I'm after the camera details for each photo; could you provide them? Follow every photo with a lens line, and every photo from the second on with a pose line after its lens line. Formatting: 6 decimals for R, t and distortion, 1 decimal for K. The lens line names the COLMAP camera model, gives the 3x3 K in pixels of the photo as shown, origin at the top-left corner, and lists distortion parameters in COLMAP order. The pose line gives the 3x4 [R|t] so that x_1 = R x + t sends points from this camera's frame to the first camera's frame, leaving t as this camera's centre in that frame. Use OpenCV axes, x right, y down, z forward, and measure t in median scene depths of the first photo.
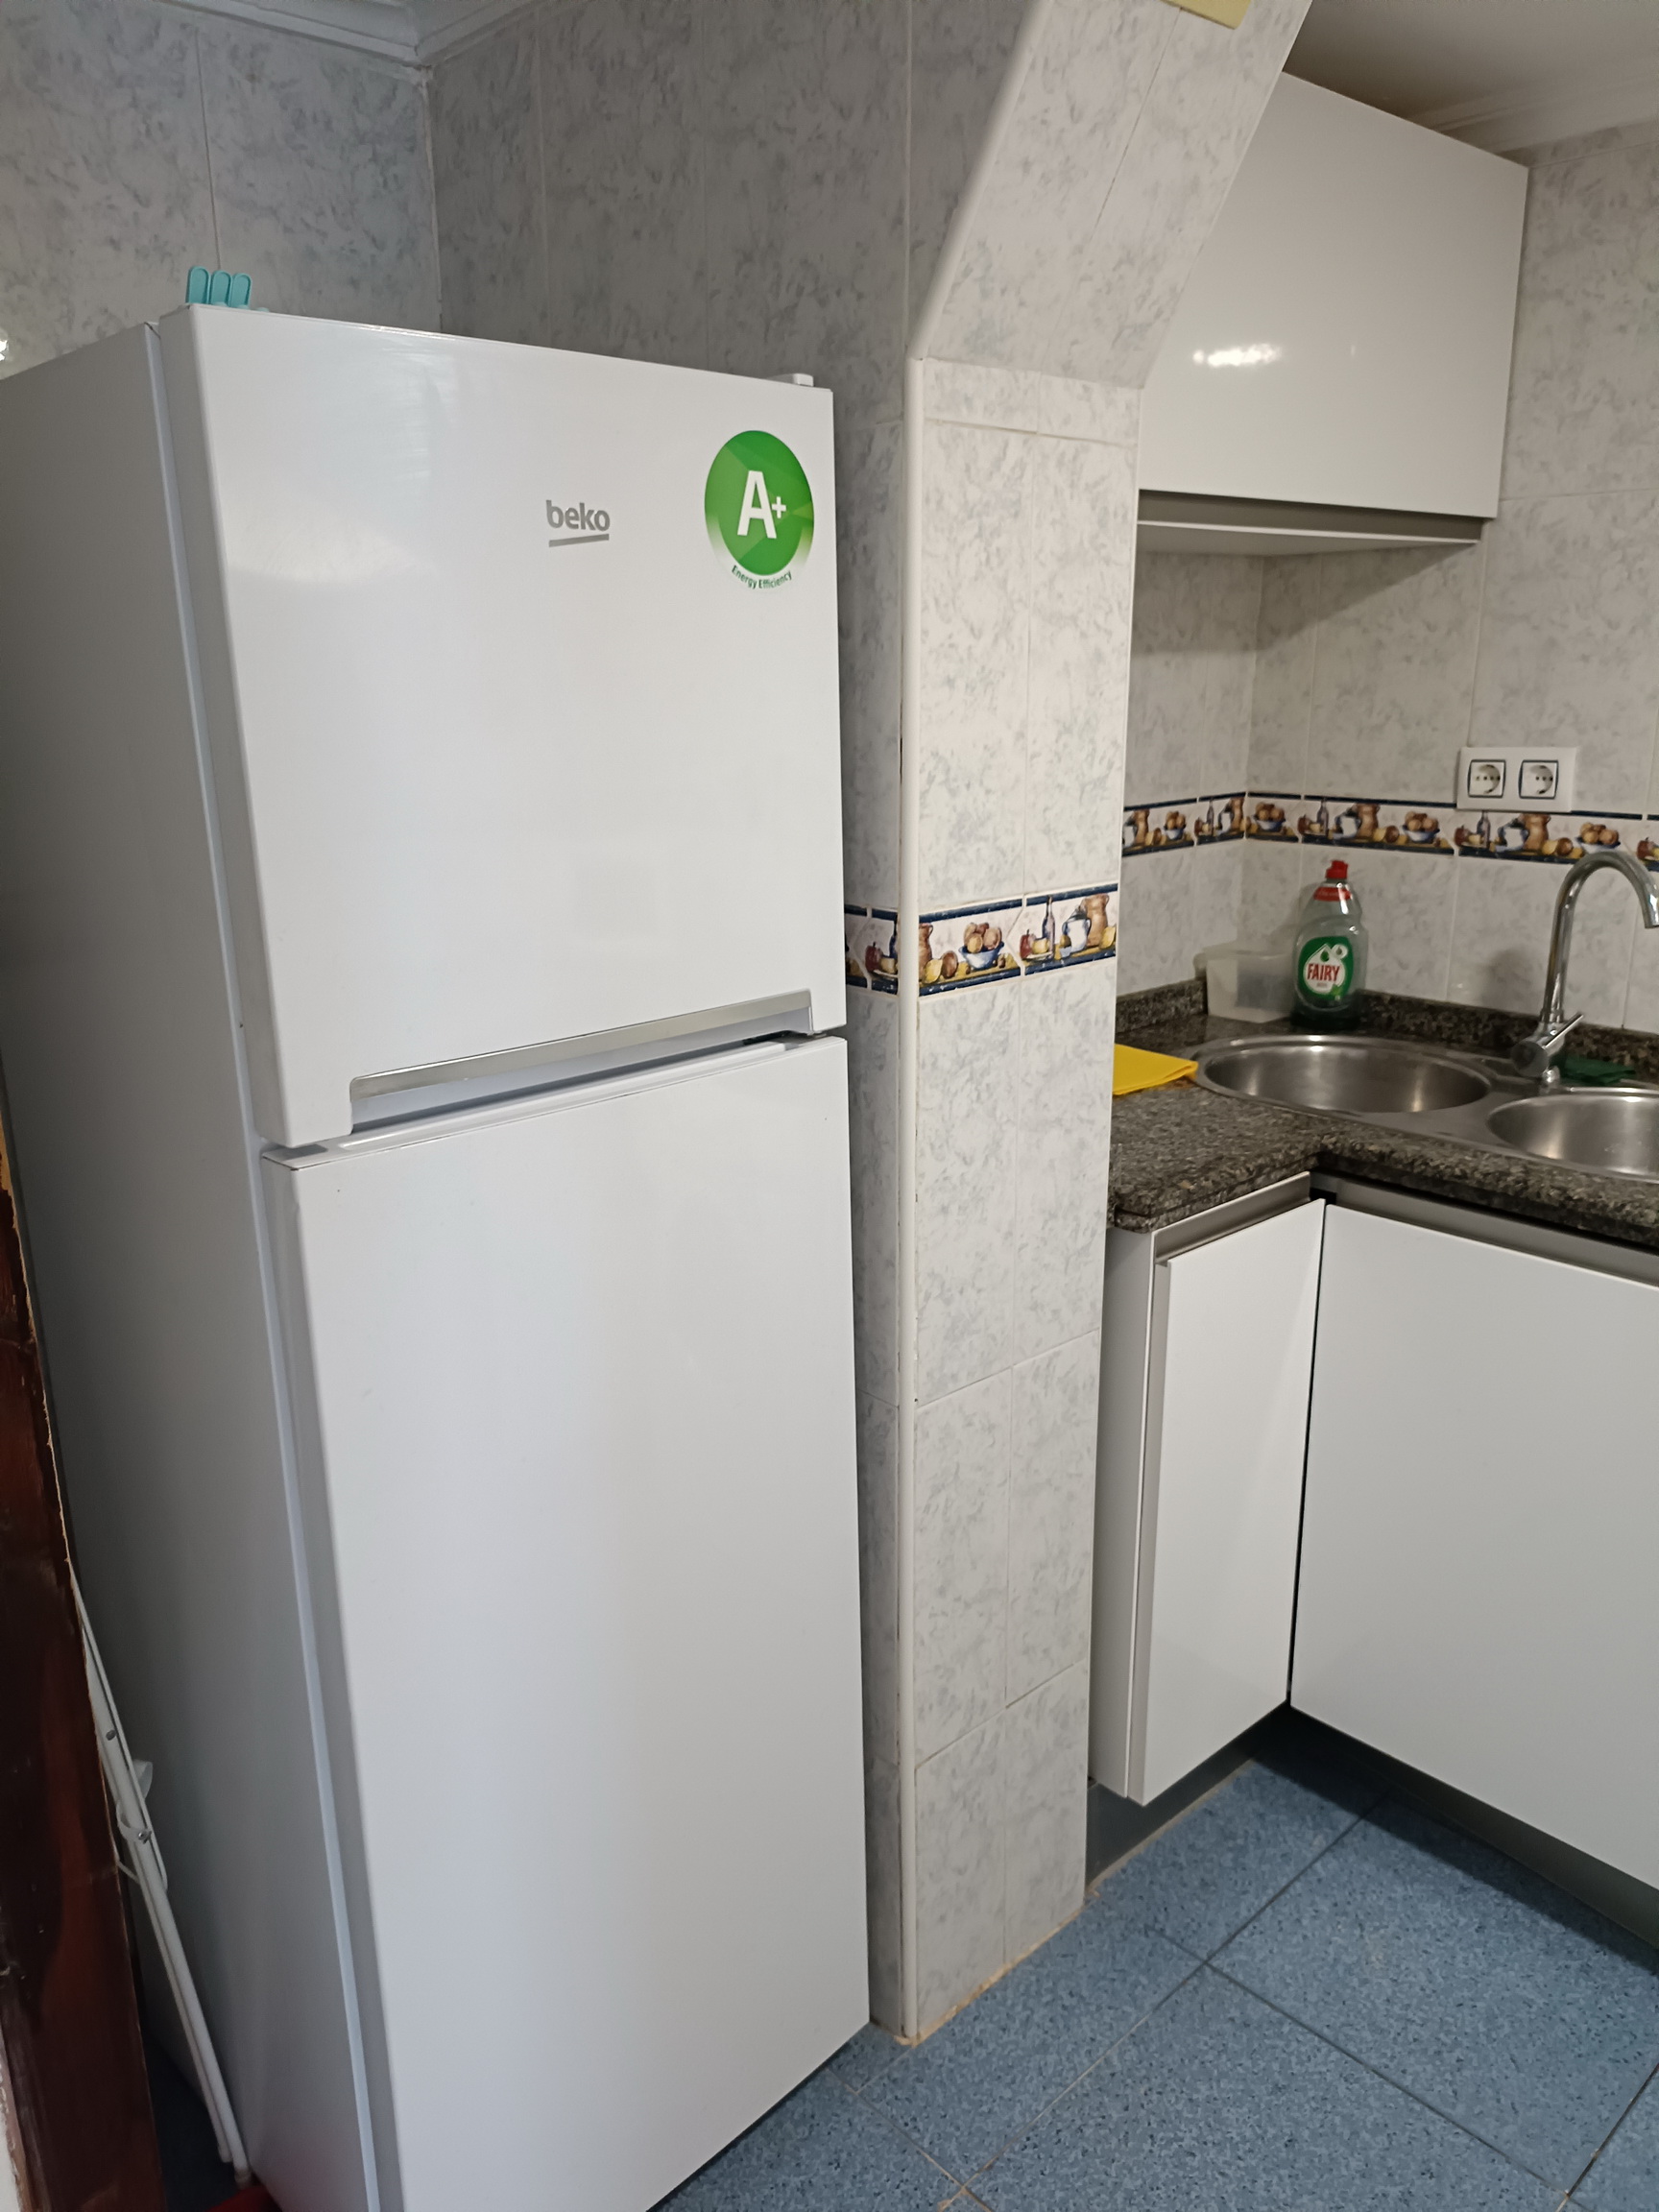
lens RADIAL K [[1654.5, 0, 829.5], [0, 1654.5, 1106.0], [0, 0, 1]] dist [0.008562, -0.002327]
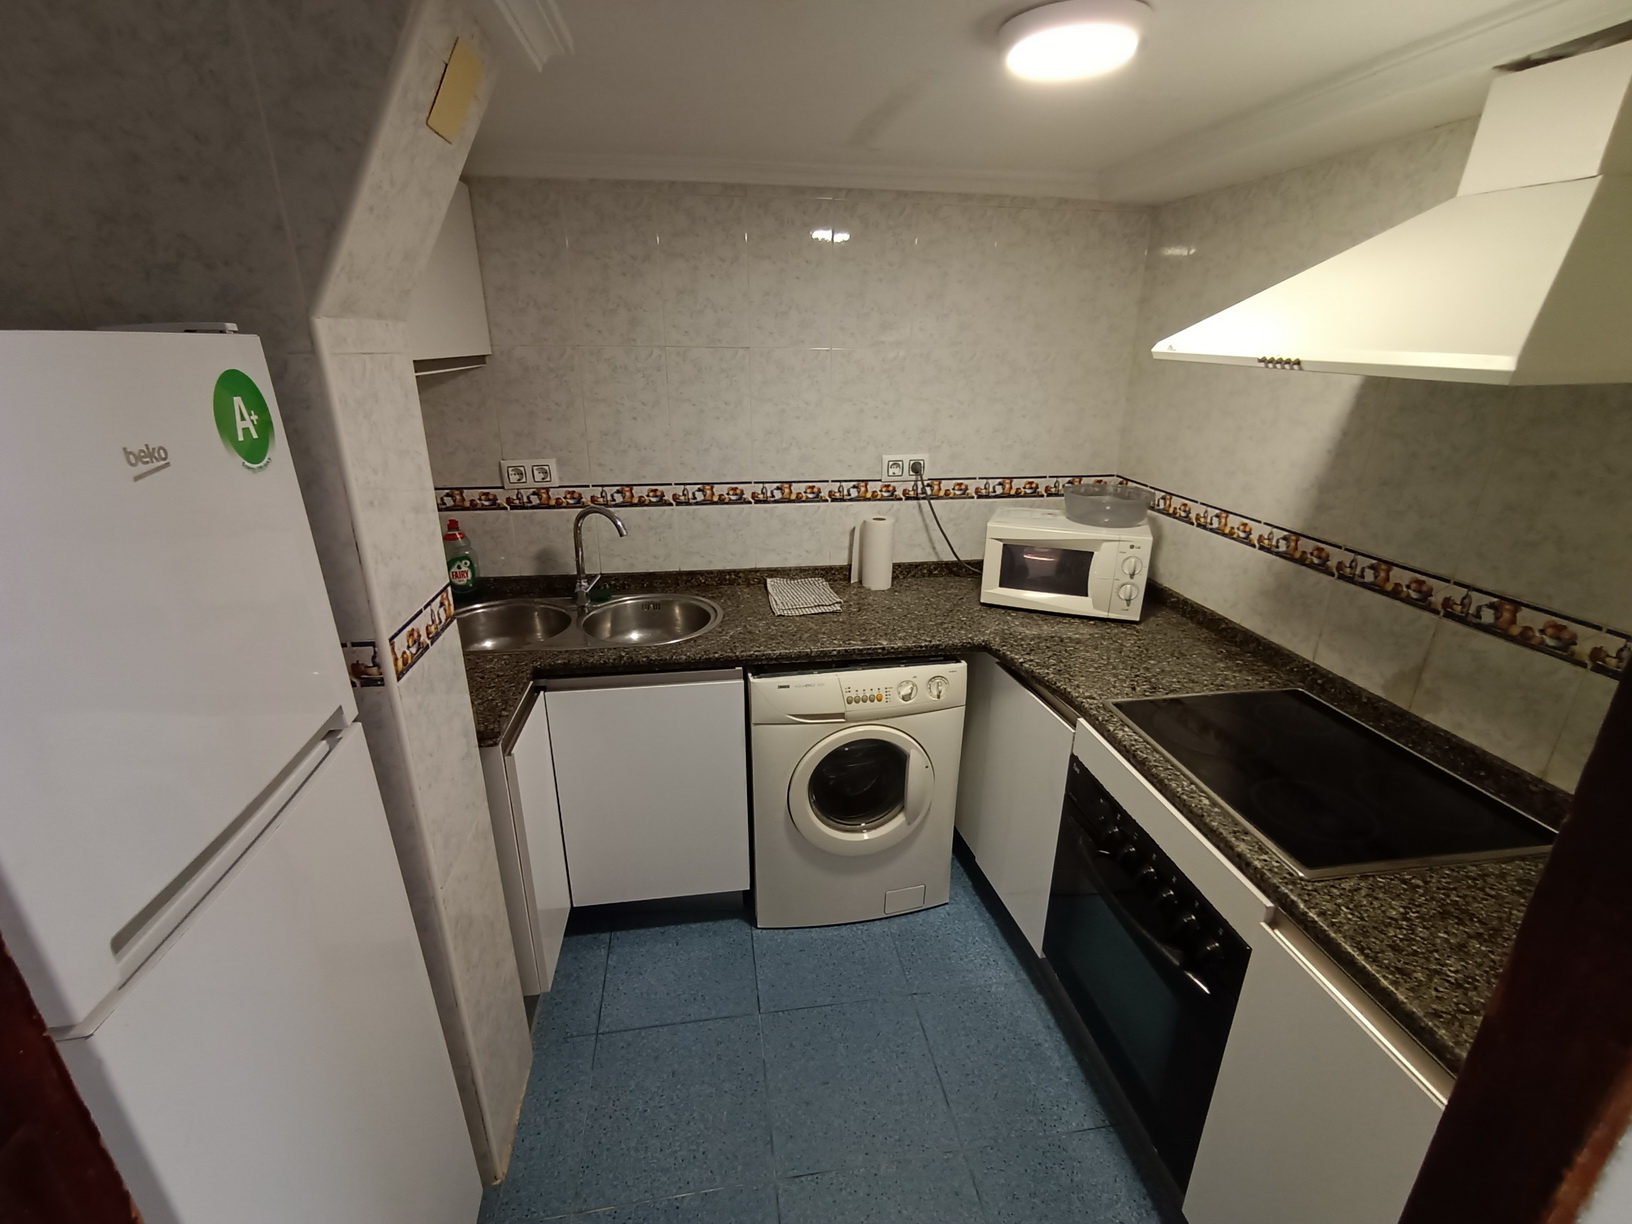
lens RADIAL K [[731.3, 0, 816.0], [0, 731.3, 612.0], [0, 0, 1]] dist [-0.017657, 0.018344]
pose [[0.570764, -0.268627, 0.775930, -0.220033], [0.202812, 0.961814, 0.183795, -0.154179], [-0.795673, 0.052465, 0.603450, 0.150663]]
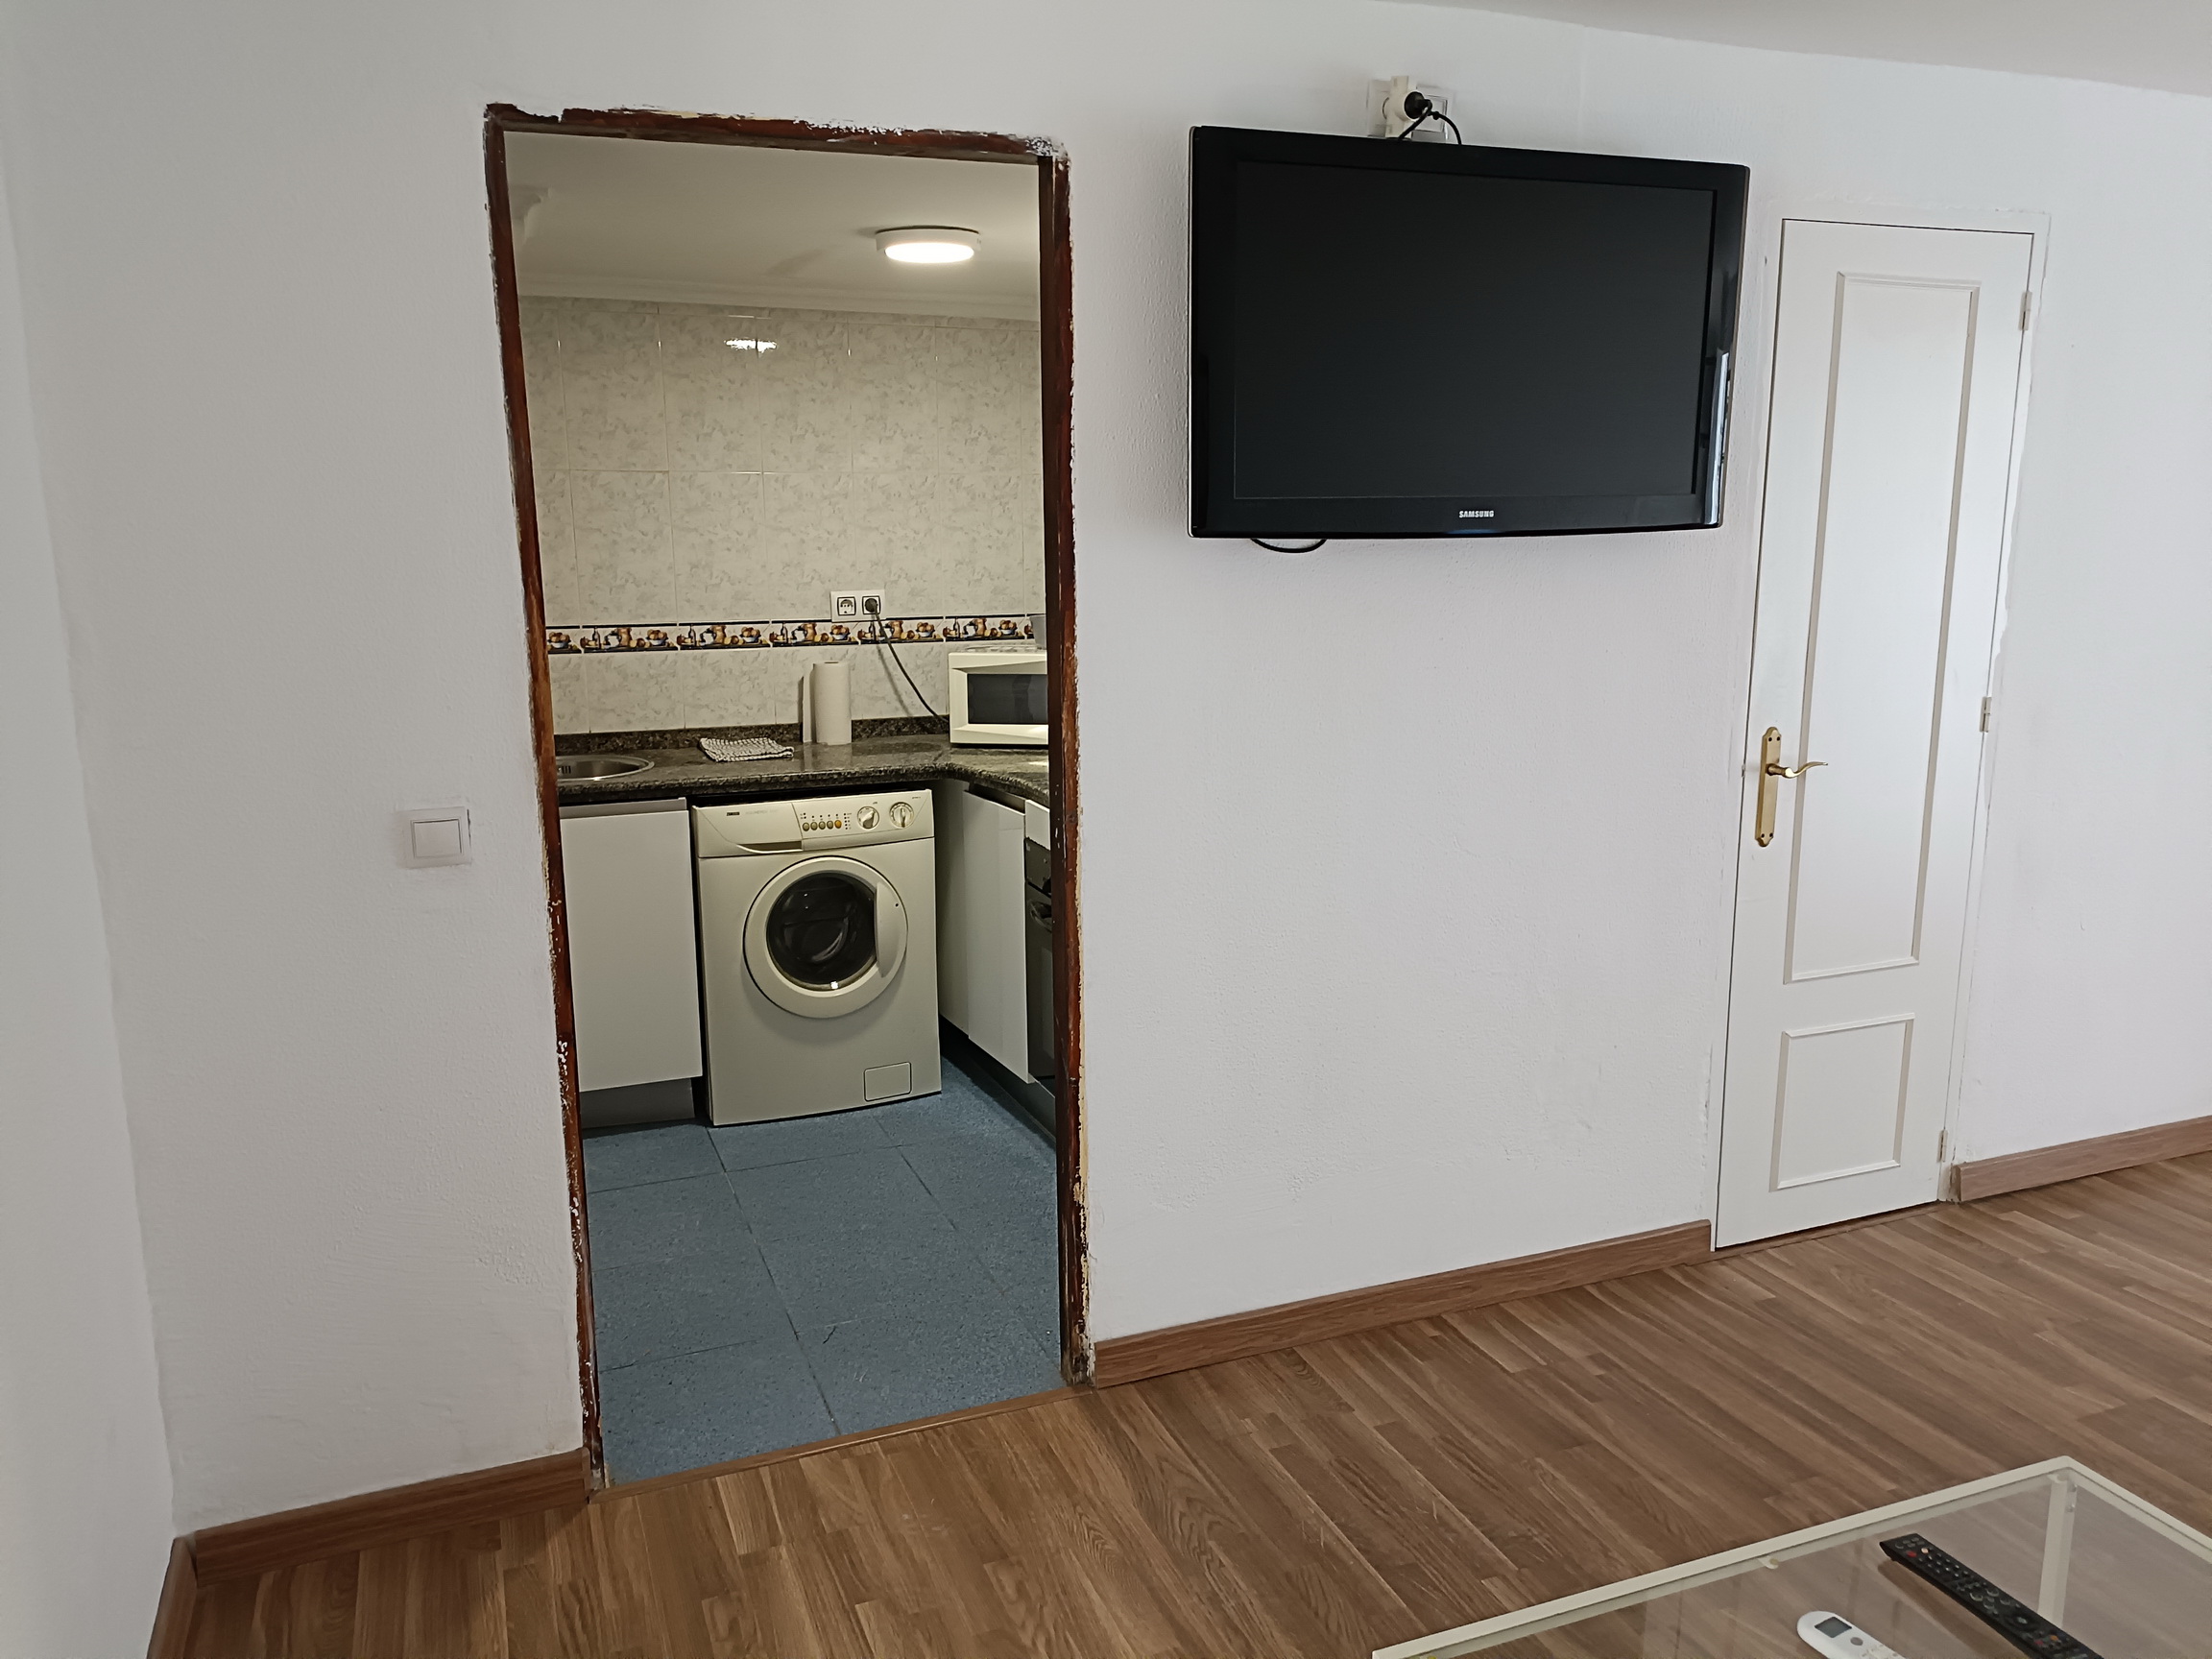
lens RADIAL K [[1636.8, 0, 1115.4], [0, 1636.8, 825.0], [0, 0, 1]] dist [0.047337, -0.041073]
pose [[0.366270, -0.167144, 0.915374, -1.308400], [0.244888, 0.966371, 0.078469, 0.102254], [-0.897706, 0.195423, 0.394884, -0.511544]]
